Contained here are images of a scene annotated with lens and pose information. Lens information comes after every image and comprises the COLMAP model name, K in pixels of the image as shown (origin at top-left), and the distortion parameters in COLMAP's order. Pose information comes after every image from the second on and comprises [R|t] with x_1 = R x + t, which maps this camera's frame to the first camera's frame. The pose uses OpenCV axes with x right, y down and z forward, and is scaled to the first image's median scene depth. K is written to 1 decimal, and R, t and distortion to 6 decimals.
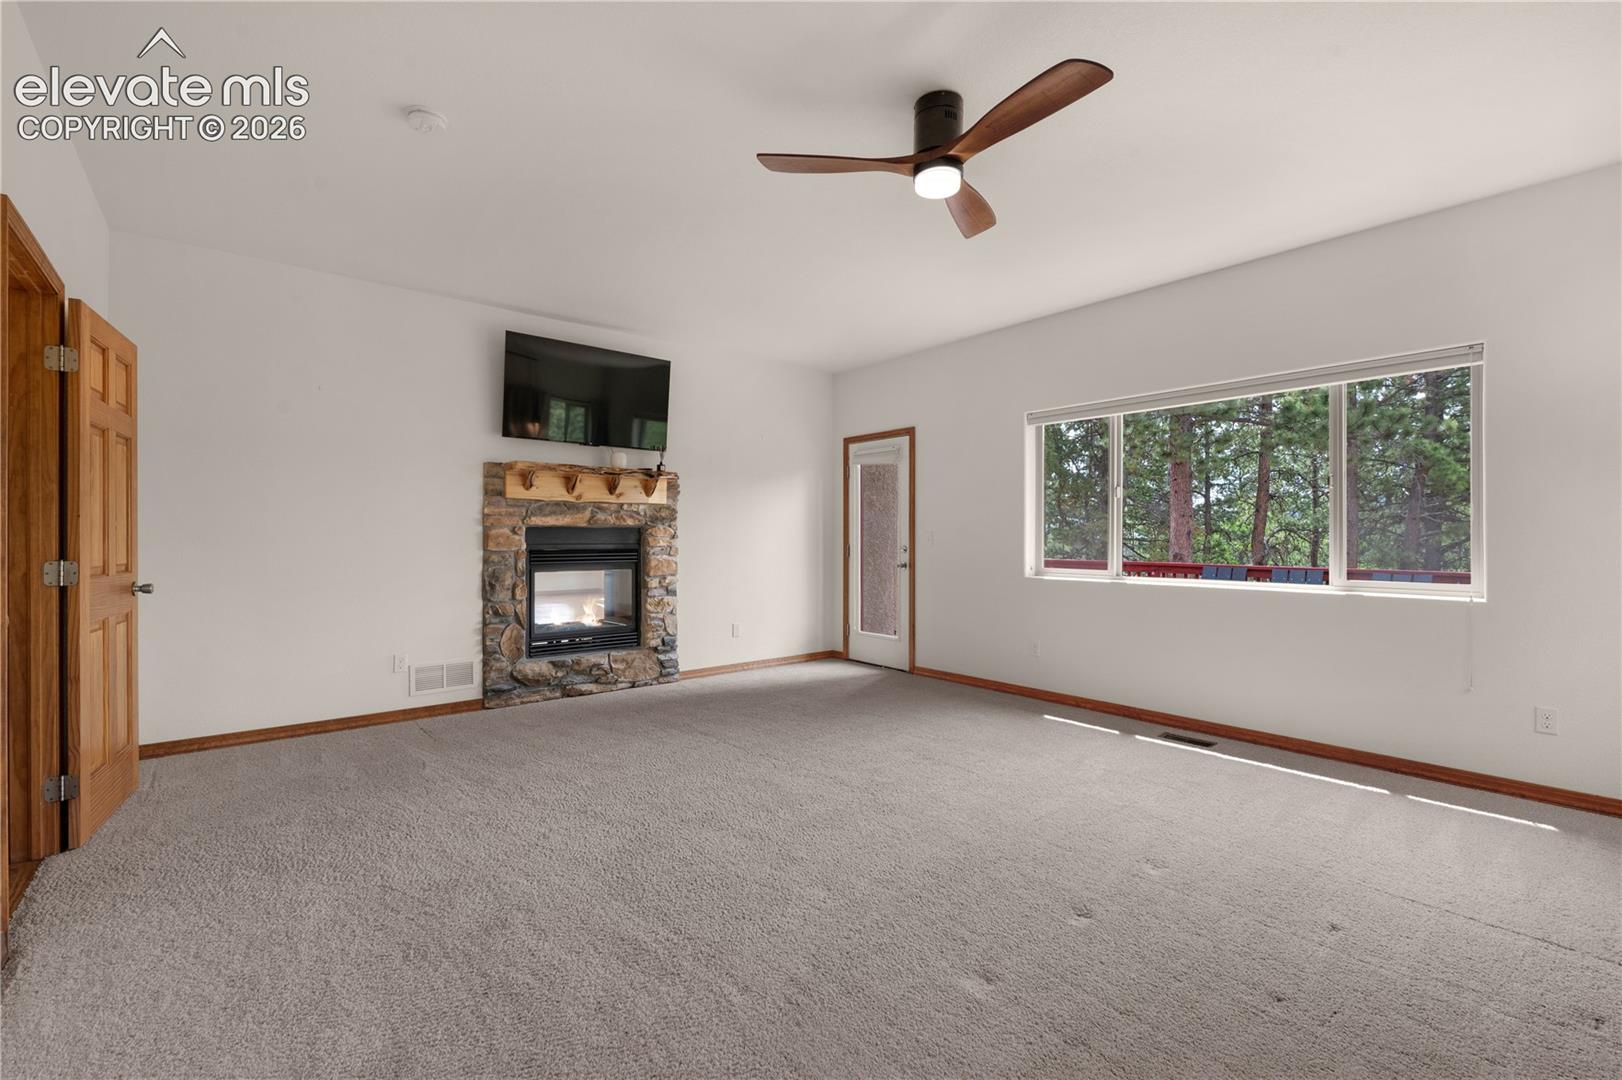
lens RADIAL K [[681.6, 0, 811.0], [0, 681.6, 540.0], [0, 0, 1]] dist [0.009671, -0.008637]
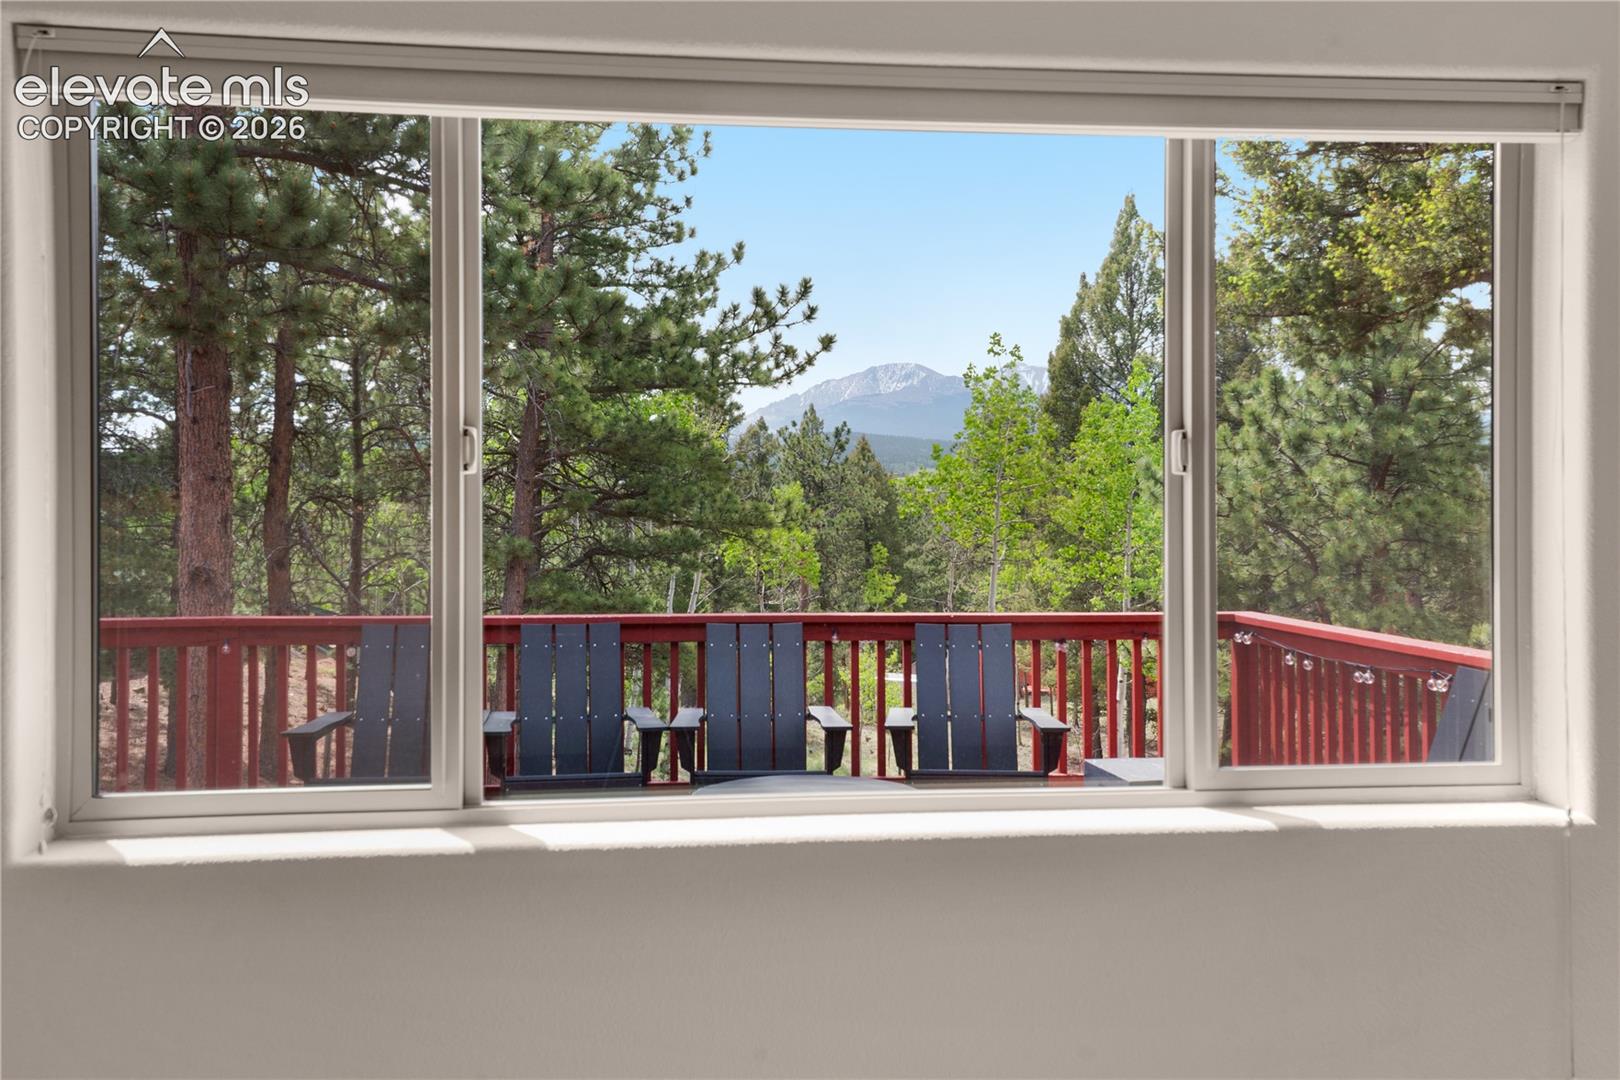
lens RADIAL K [[1366.6, 0, 811.6], [0, 1366.6, 497.3], [0, 0, 1]] dist [0.053983, -0.000269]
pose [[0.555274, 0.001187, 0.831667, 0.058093], [0.005811, 0.999969, -0.005307, -0.025125], [-0.831647, 0.007780, 0.555250, 0.318608]]
